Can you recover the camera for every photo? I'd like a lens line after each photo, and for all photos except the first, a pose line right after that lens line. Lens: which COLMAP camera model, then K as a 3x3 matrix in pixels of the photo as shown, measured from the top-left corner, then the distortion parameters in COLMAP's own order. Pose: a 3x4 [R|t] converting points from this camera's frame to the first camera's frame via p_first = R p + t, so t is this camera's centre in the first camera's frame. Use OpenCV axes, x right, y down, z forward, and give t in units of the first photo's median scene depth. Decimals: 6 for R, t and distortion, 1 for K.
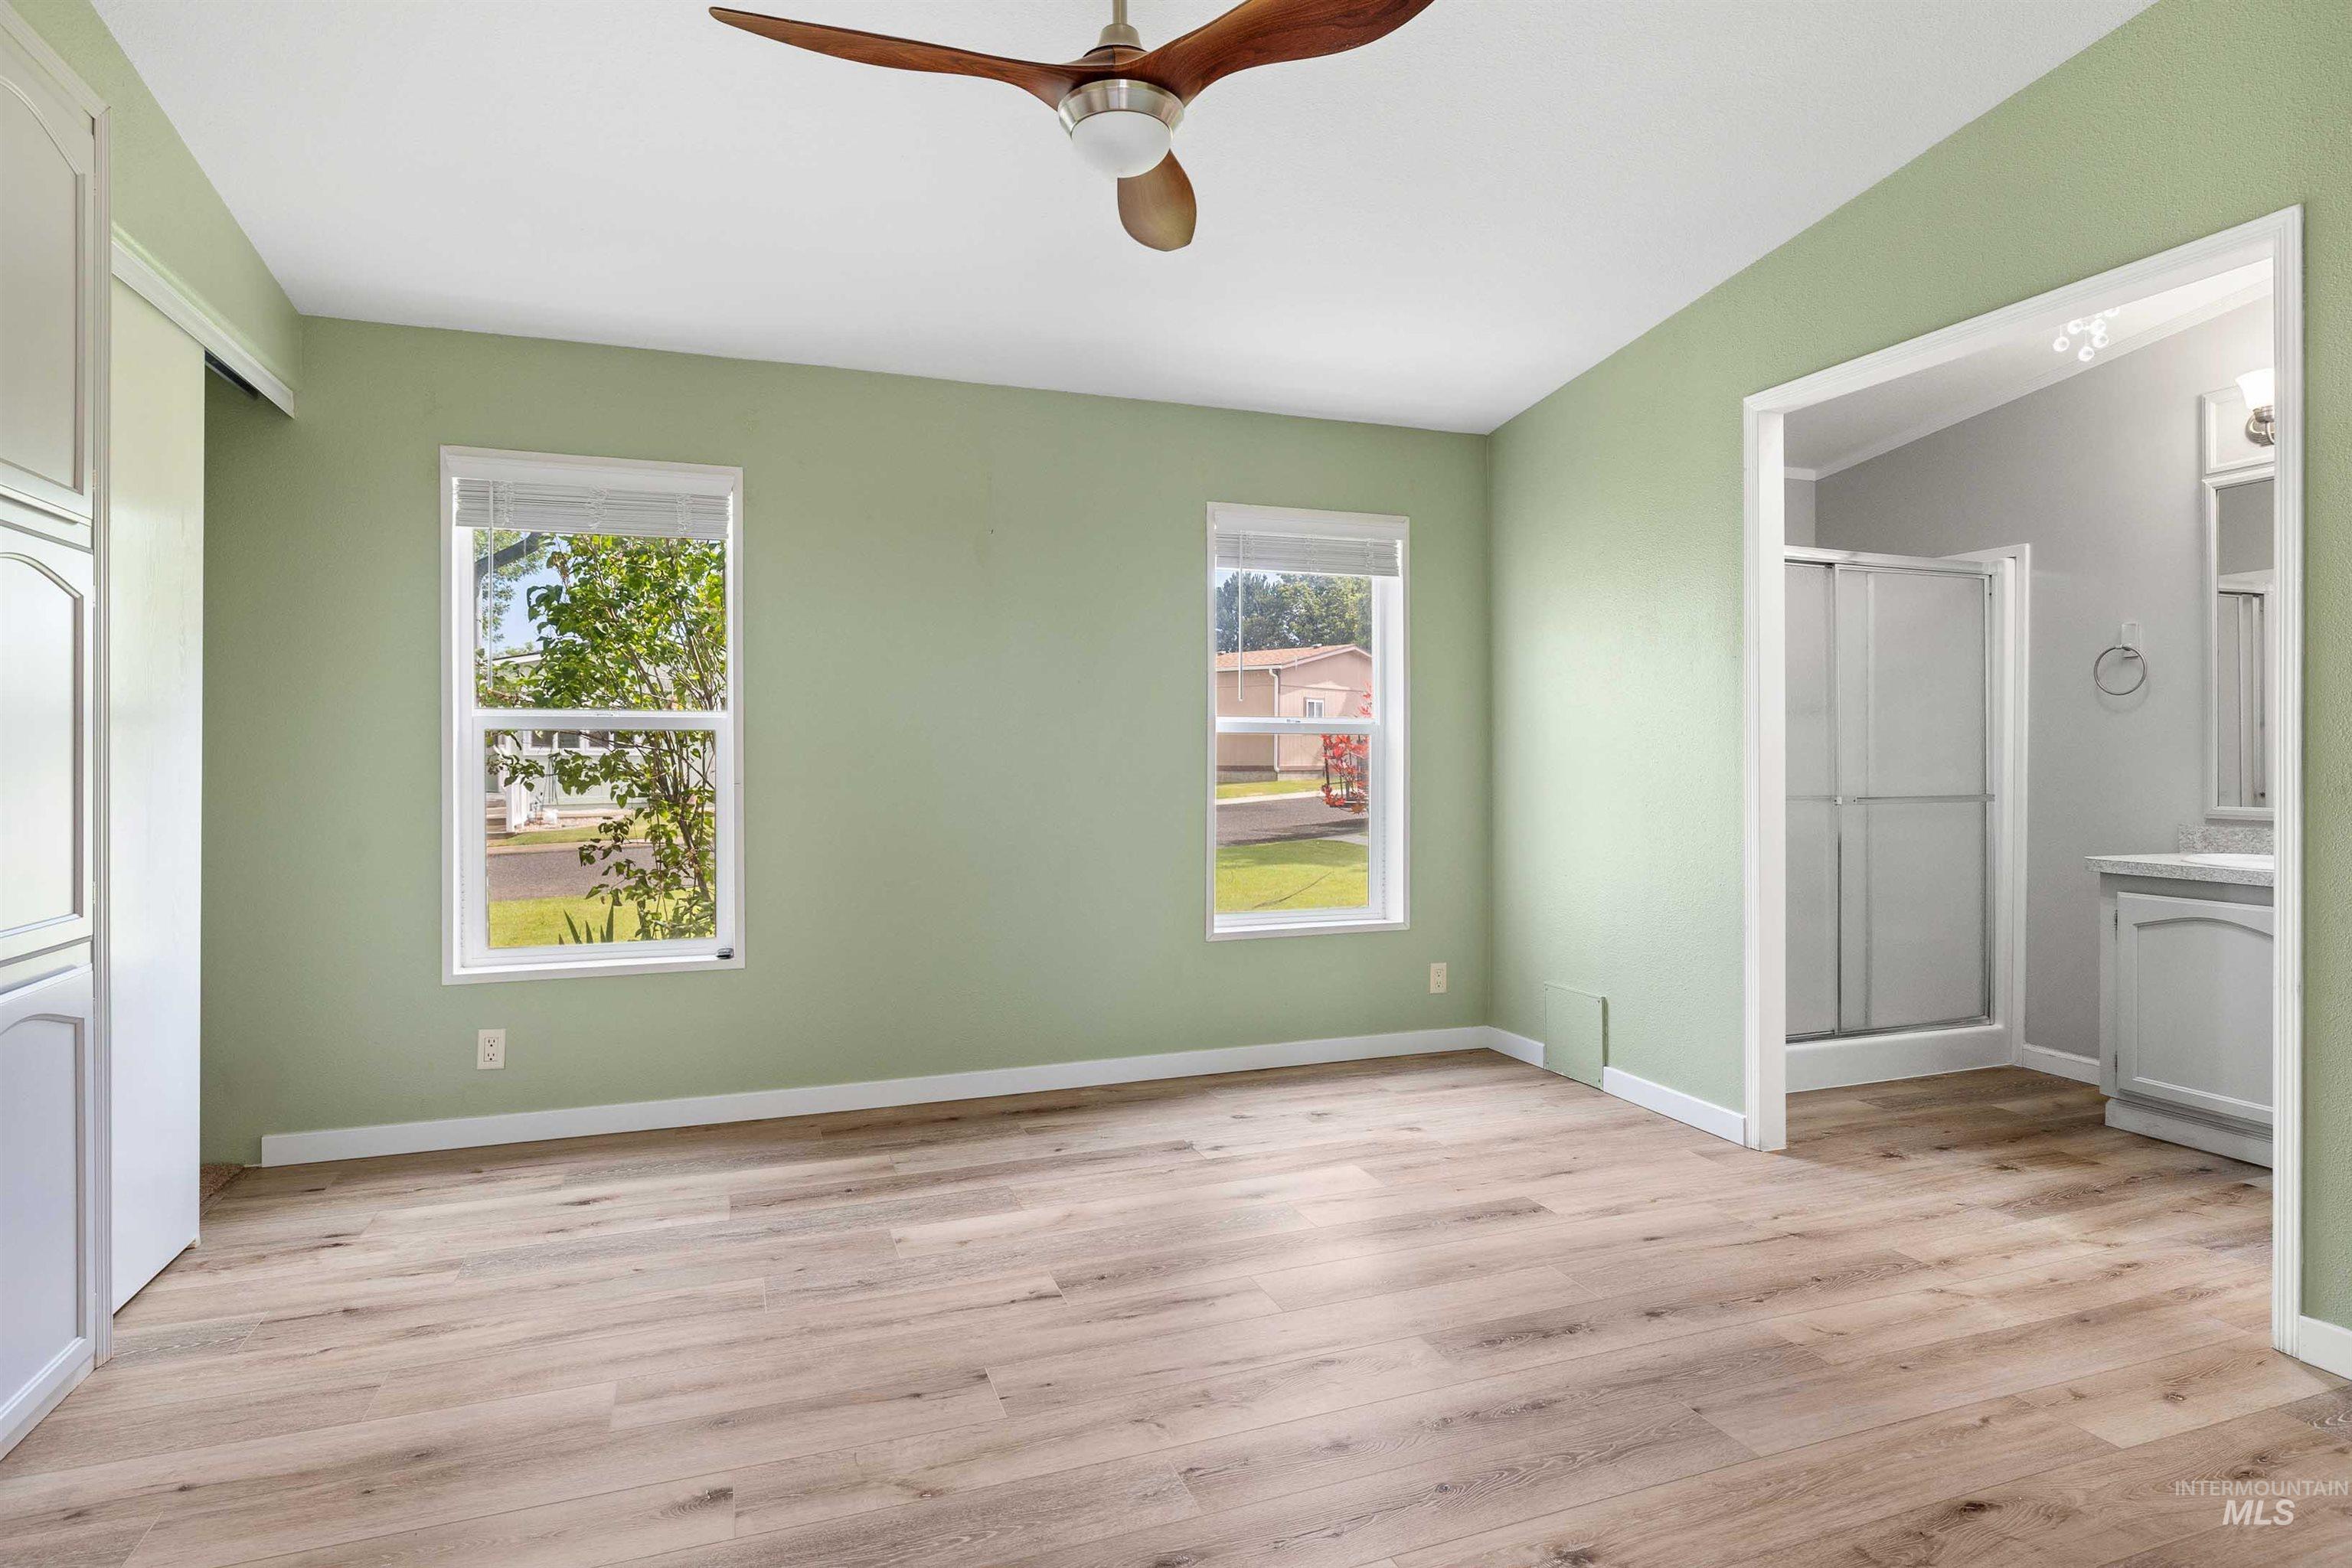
lens RADIAL K [[1248.0, 0, 1182.4], [0, 1248.0, 776.1], [0, 0, 1]] dist [-0.001013, 0.000348]
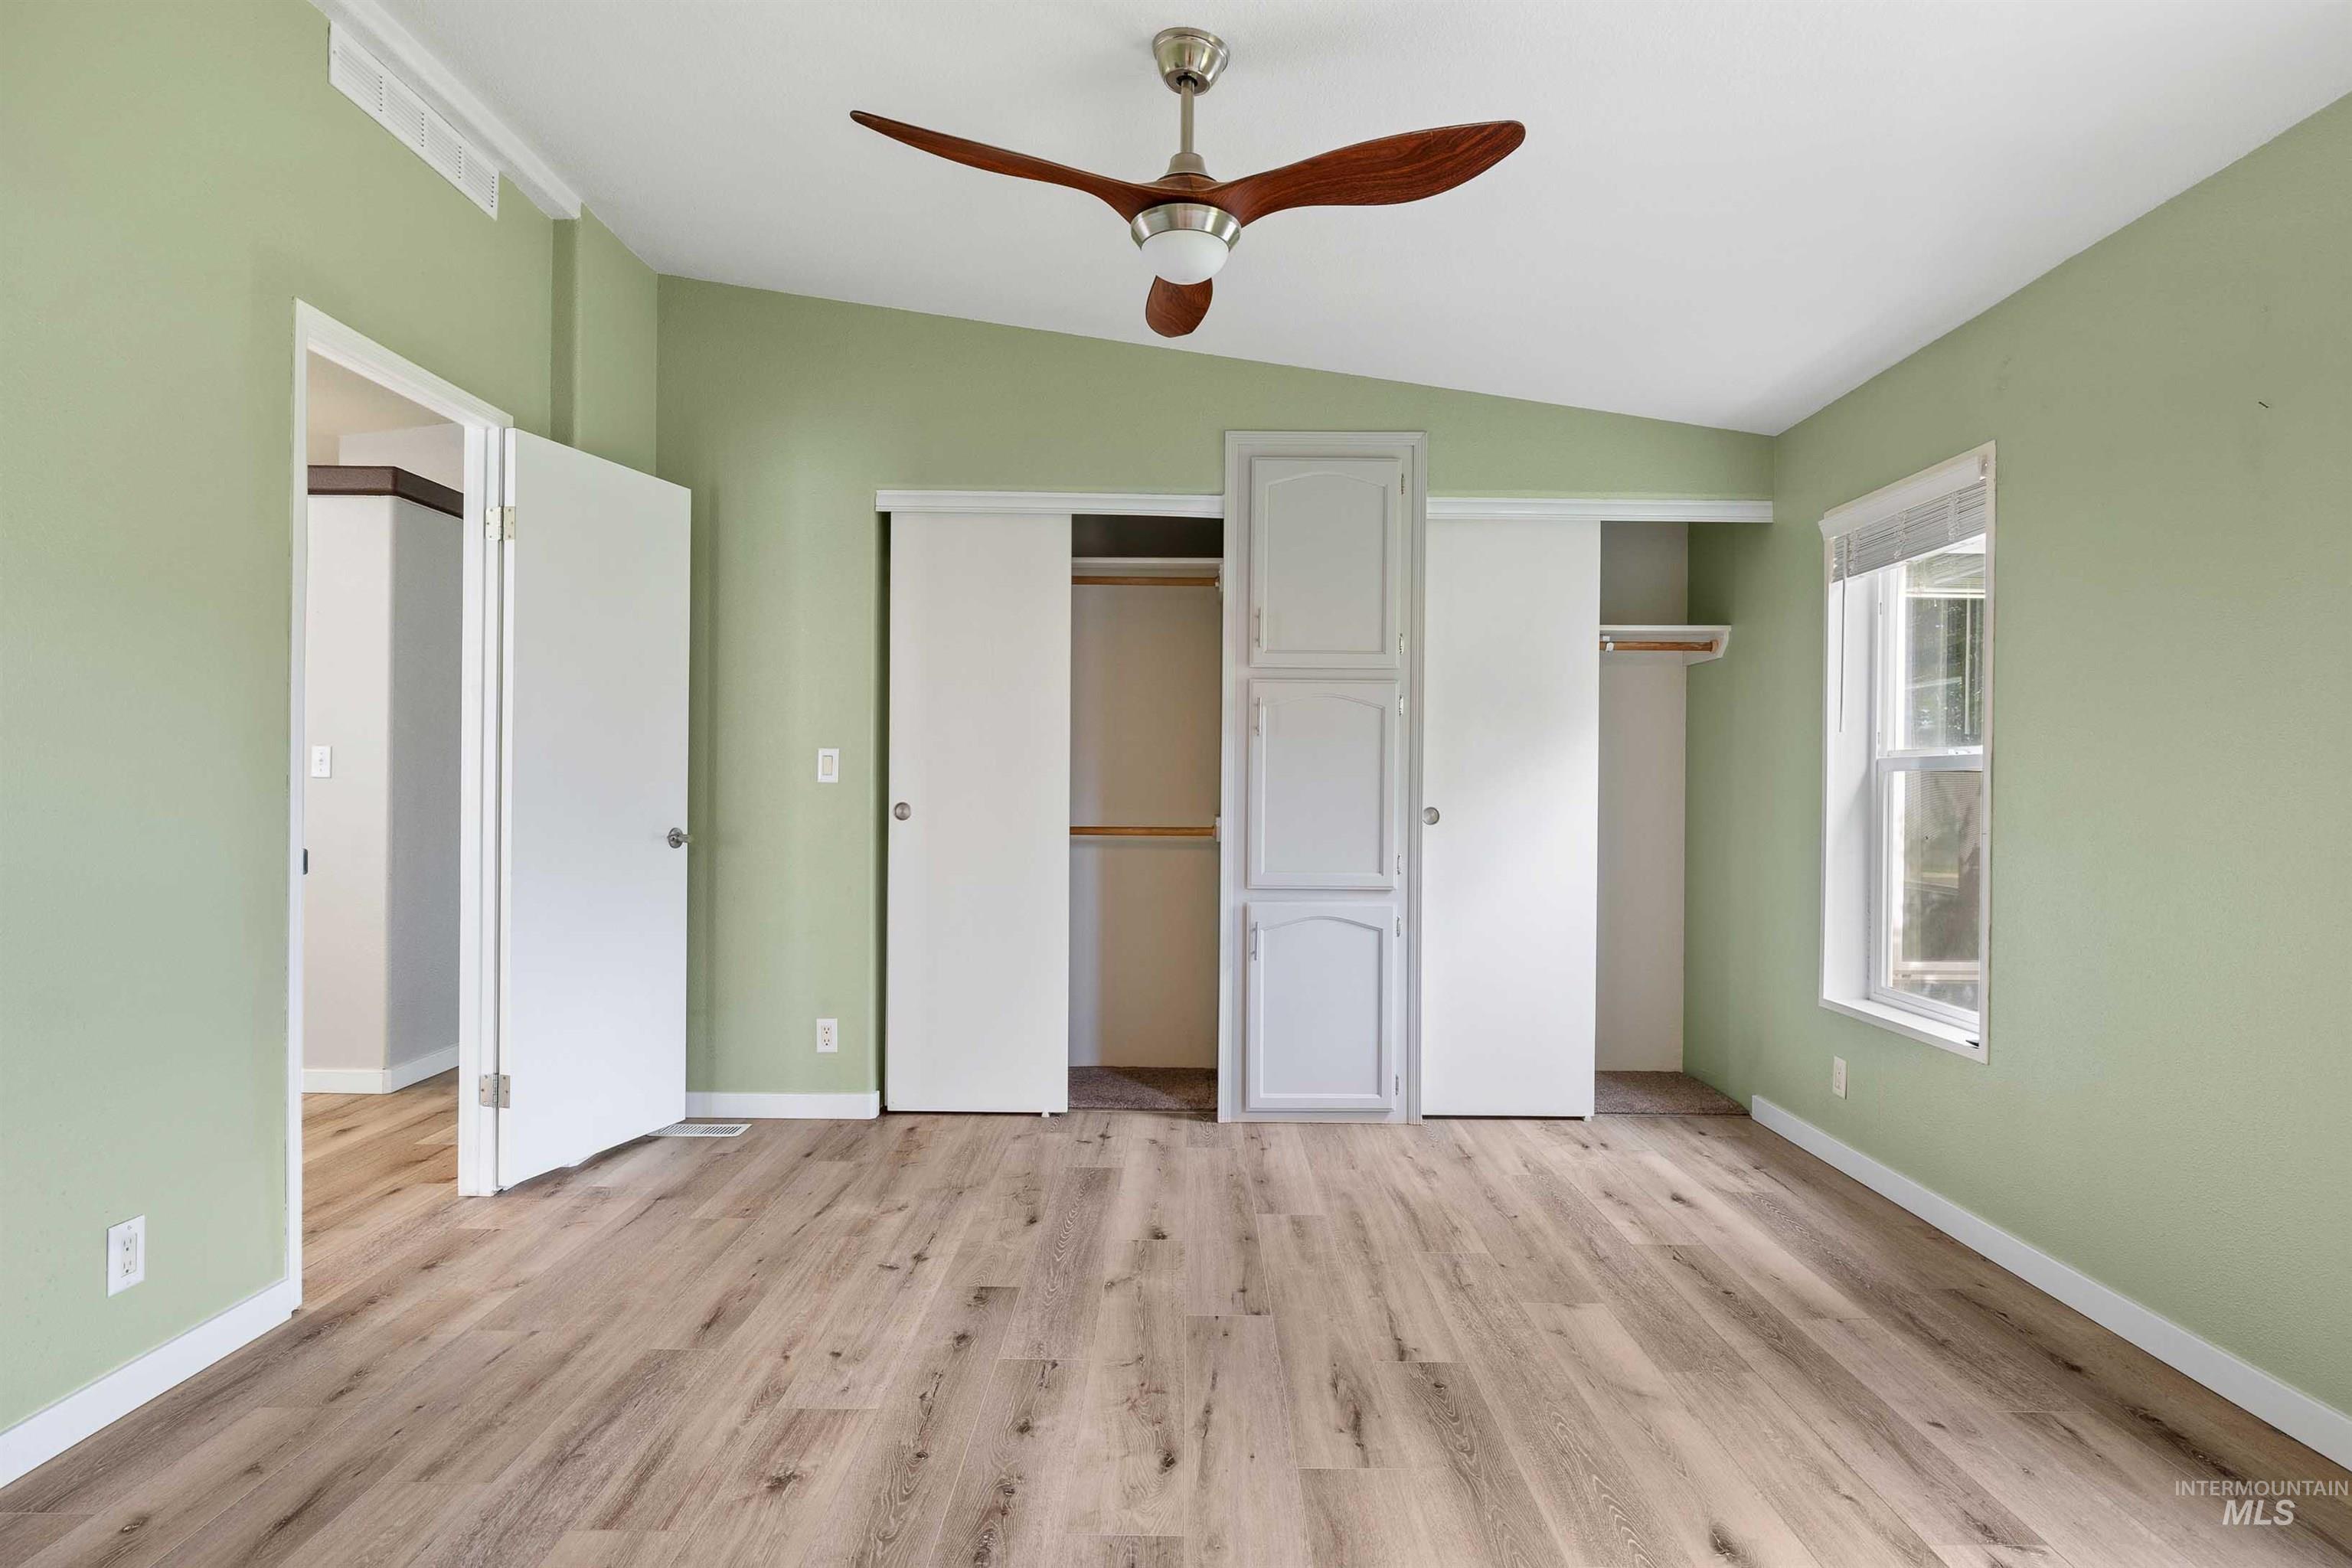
lens RADIAL K [[1248.0, 0, 1182.4], [0, 1248.0, 776.1], [0, 0, 1]] dist [-0.001013, 0.000348]
pose [[-0.352894, -0.009561, -0.935615, 0.665291], [-0.026691, 0.999644, -0.000148, -0.018473], [0.935283, 0.024920, -0.353023, 0.910290]]
